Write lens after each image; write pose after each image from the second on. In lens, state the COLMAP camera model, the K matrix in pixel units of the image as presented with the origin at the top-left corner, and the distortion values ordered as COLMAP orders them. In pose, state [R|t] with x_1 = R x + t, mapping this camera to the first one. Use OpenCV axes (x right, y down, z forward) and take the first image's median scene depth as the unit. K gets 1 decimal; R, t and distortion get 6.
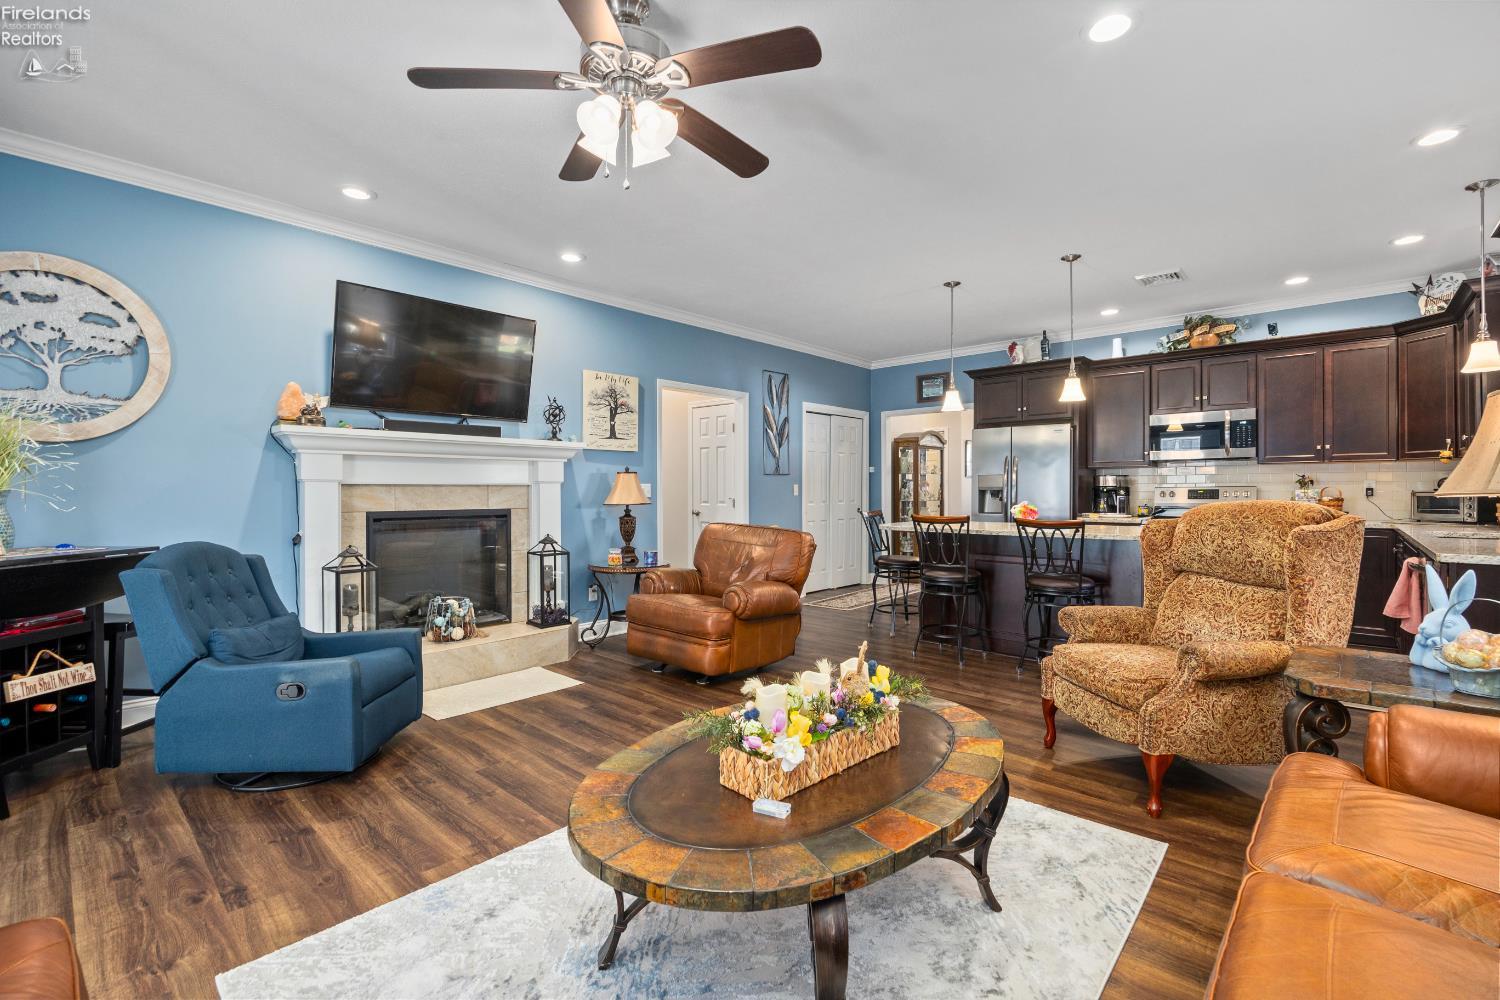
lens RADIAL K [[651.4, 0, 749.1], [0, 651.4, 497.6], [0, 0, 1]] dist [-0.017855, -0.000060]
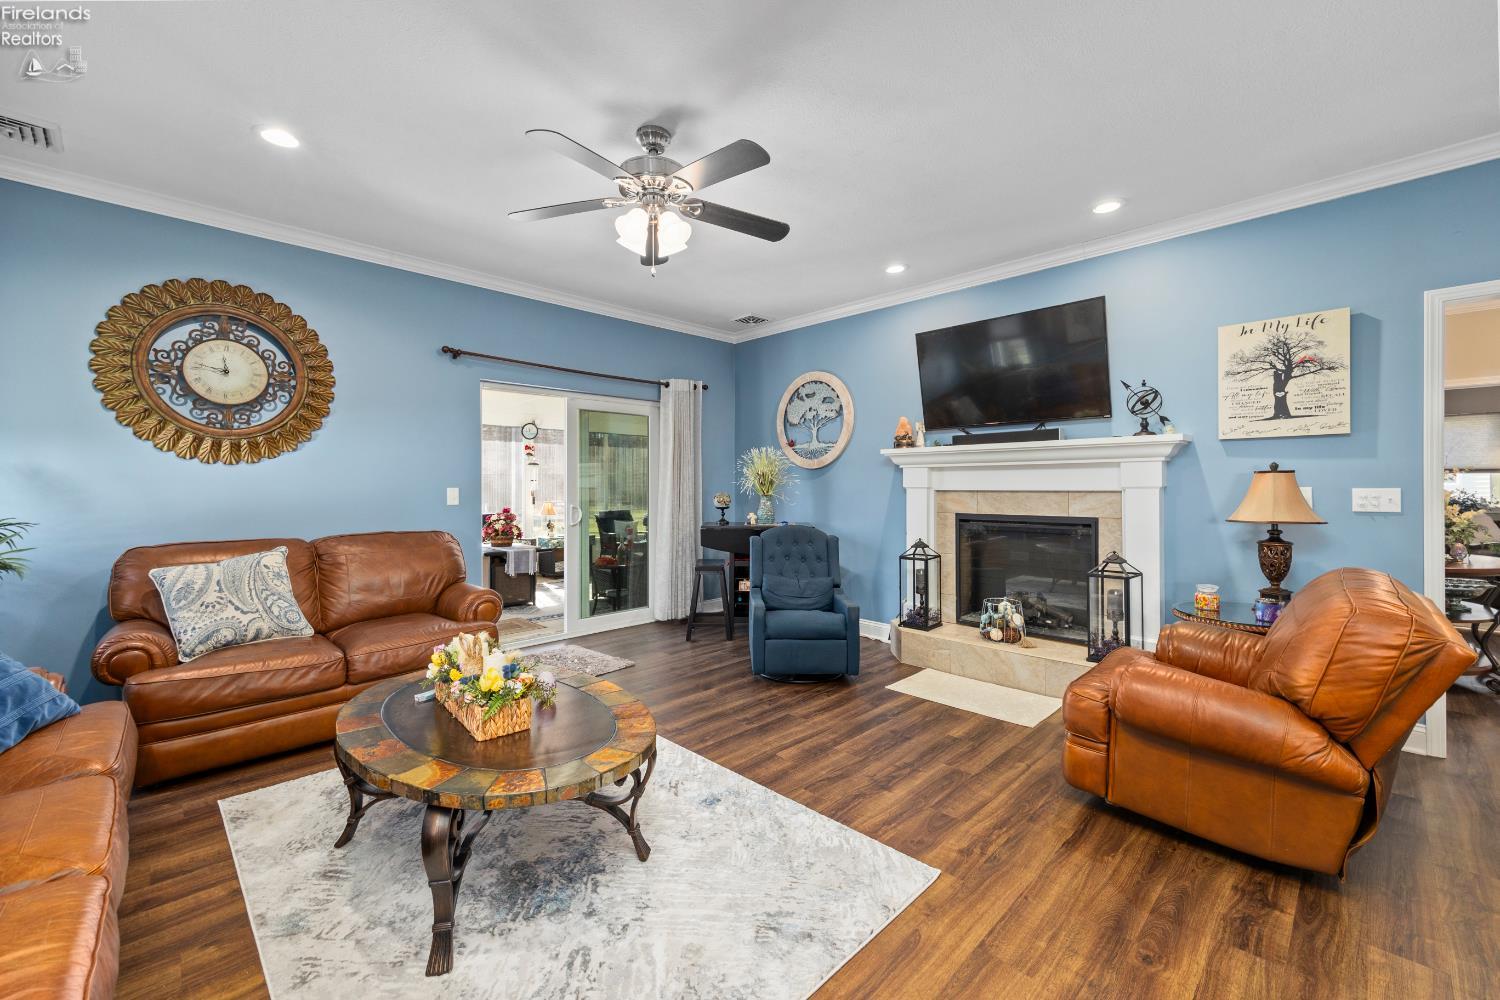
lens RADIAL K [[604.6, 0, 753.5], [0, 604.6, 487.4], [0, 0, 1]] dist [0.009194, -0.000225]
pose [[-0.047424, 0.005348, -0.998861, 0.426372], [-0.006477, 0.999963, 0.005662, -0.023050], [0.998854, 0.006738, -0.047387, 0.519741]]
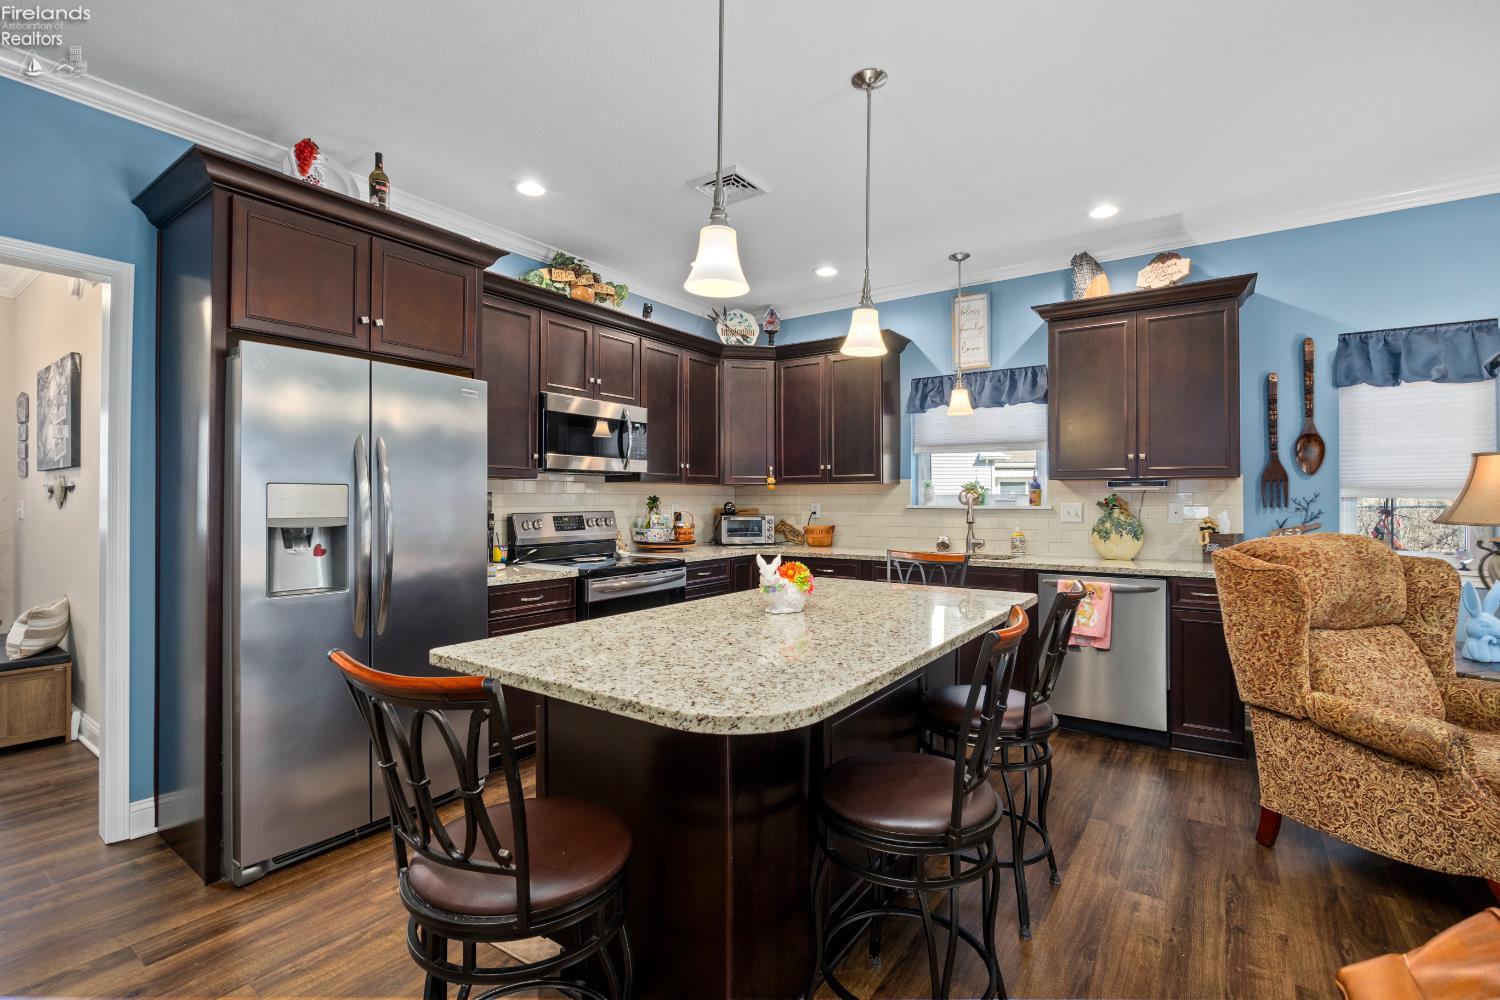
lens RADIAL K [[677.5, 0, 750.1], [0, 677.5, 496.7], [0, 0, 1]] dist [-0.019013, 0.001348]
pose [[-0.128531, 0.011084, 0.991644, -0.020705], [0.011998, 0.999882, -0.009621, -0.026422], [-0.991633, 0.010661, -0.128649, 1.009807]]
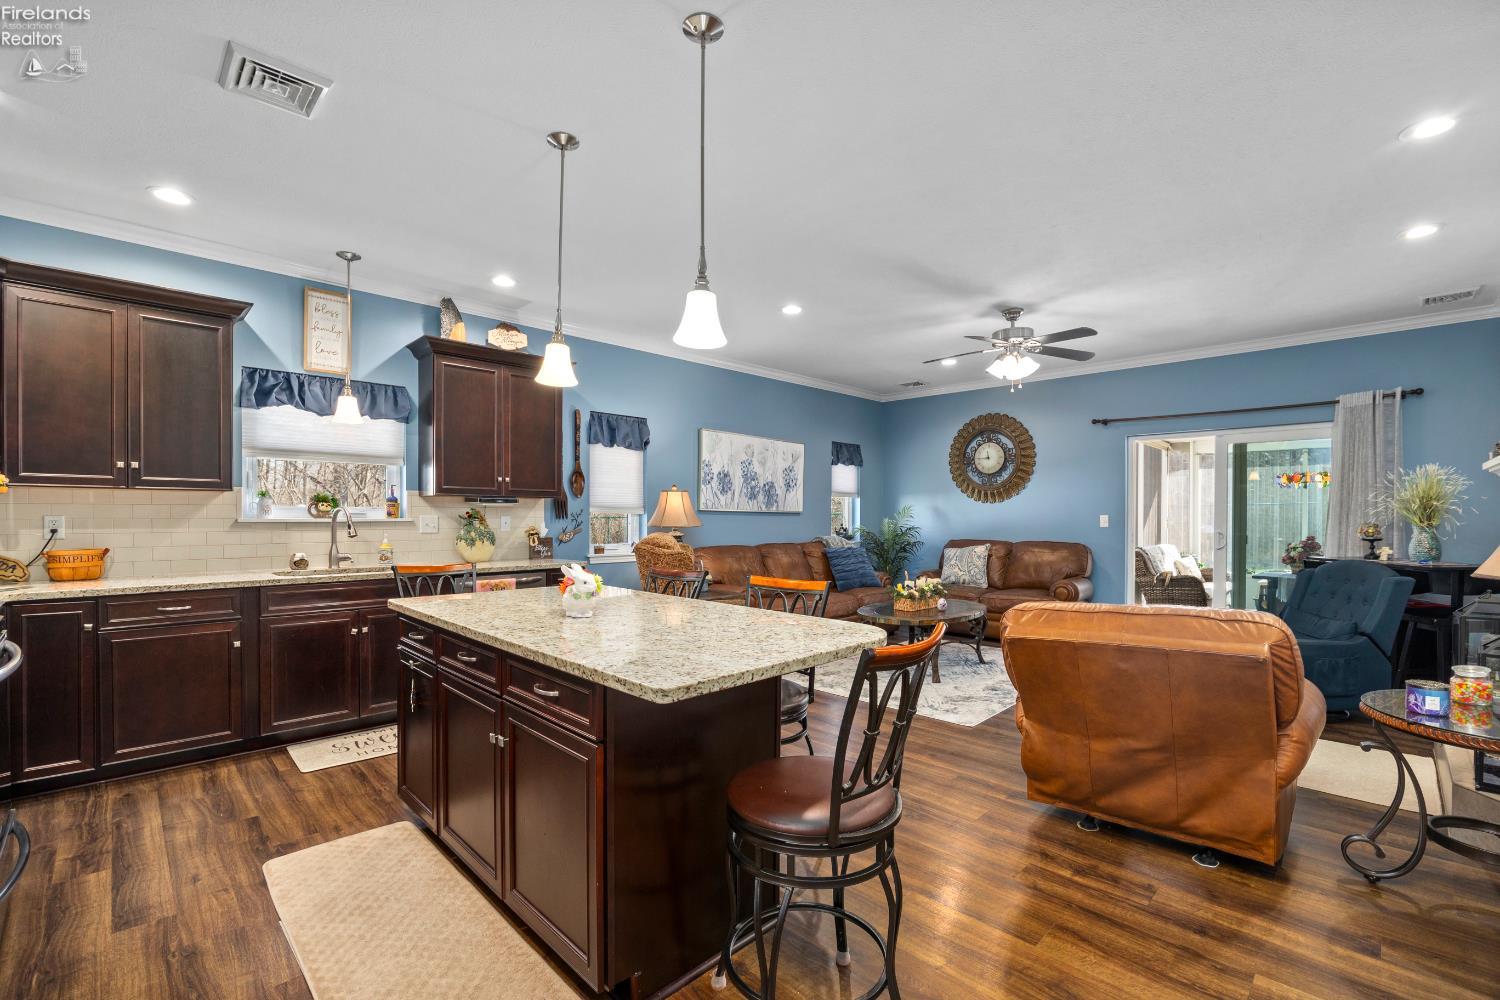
lens RADIAL K [[648.8, 0, 748.4], [0, 648.8, 523.2], [0, 0, 1]] dist [-0.020310, 0.000075]
pose [[-0.998937, 0.002181, 0.046038, 0.261540], [0.003244, 0.999730, 0.023022, -0.030772], [-0.045975, 0.023147, -0.998674, 1.371604]]
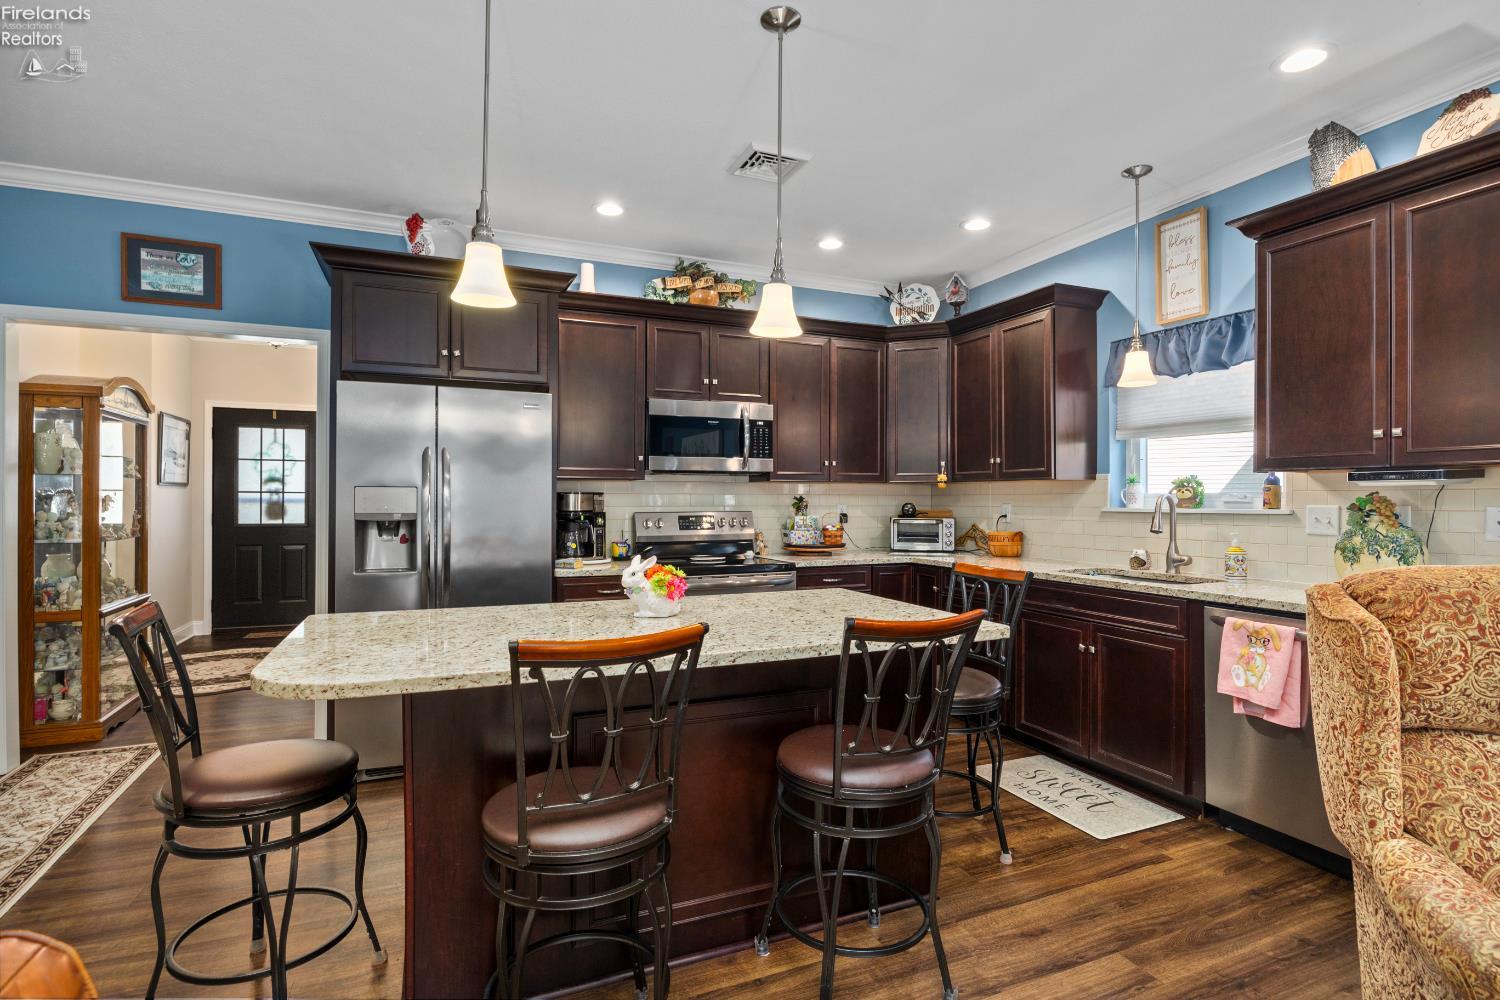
lens RADIAL K [[730.6, 0, 750.0], [0, 730.6, 500.0], [0, 0, 1]] dist [-0.013480, 0.000079]
pose [[0.411995, 0.006847, 0.911161, 0.020713], [0.005796, 0.999932, -0.010134, -0.023393], [-0.911168, 0.009456, 0.411927, 0.701124]]
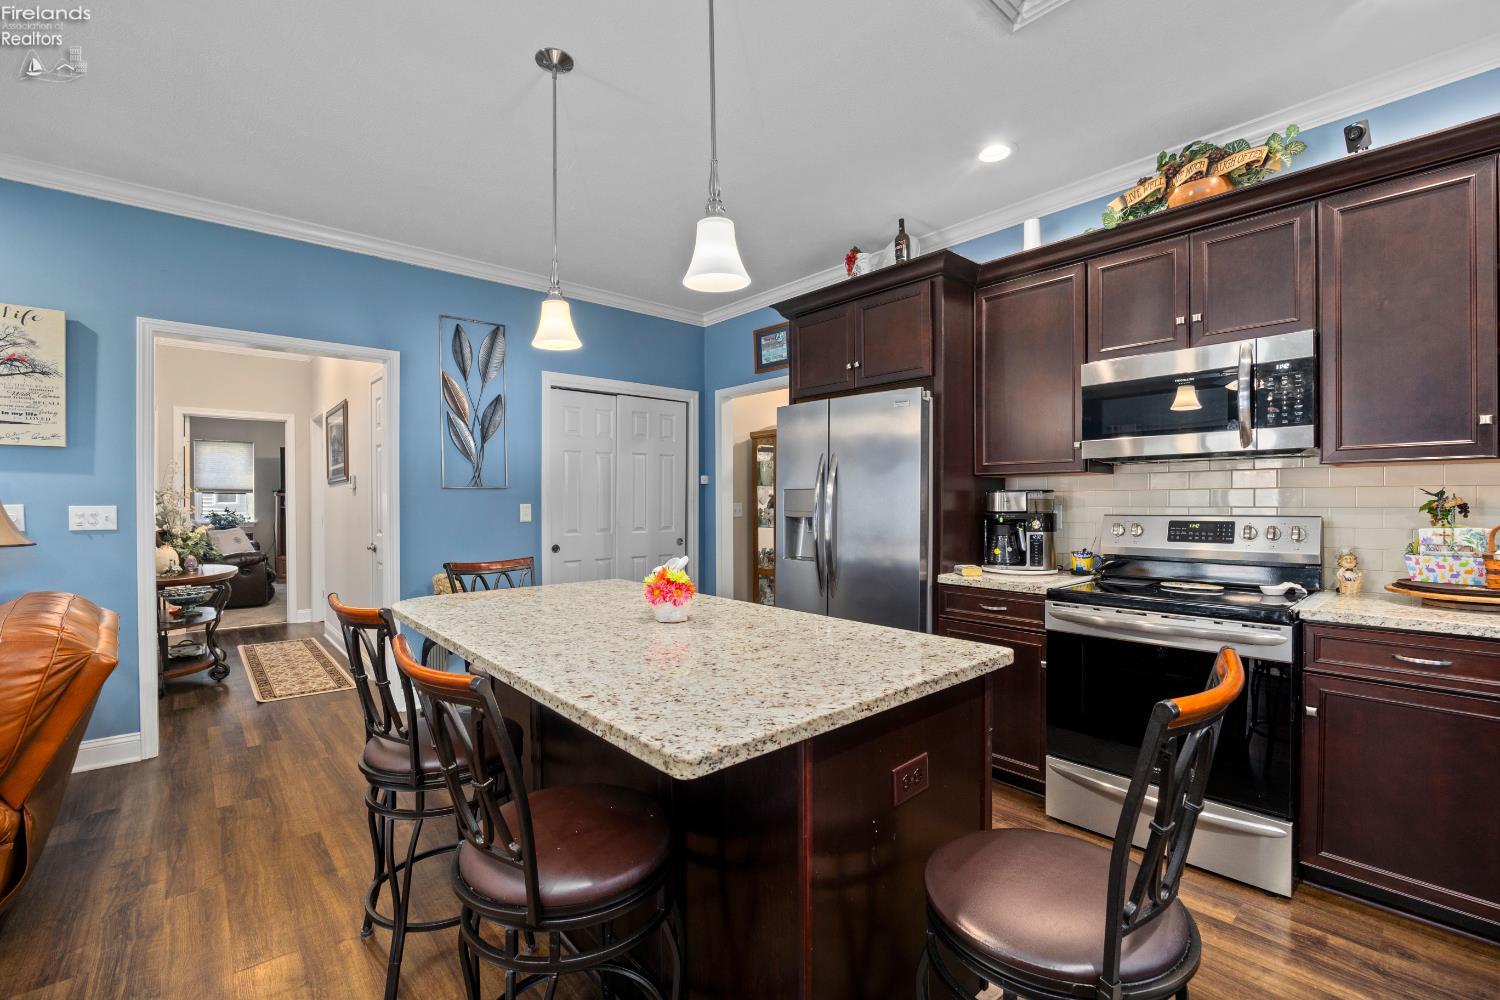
lens RADIAL K [[648.2, 0, 747.9], [0, 648.2, 506.6], [0, 0, 1]] dist [-0.019677, 0.000308]
pose [[0.994011, 0.003756, -0.109217, 0.482268], [-0.004089, 0.999988, -0.002825, -0.022779], [0.109205, 0.003254, 0.994014, 0.567428]]
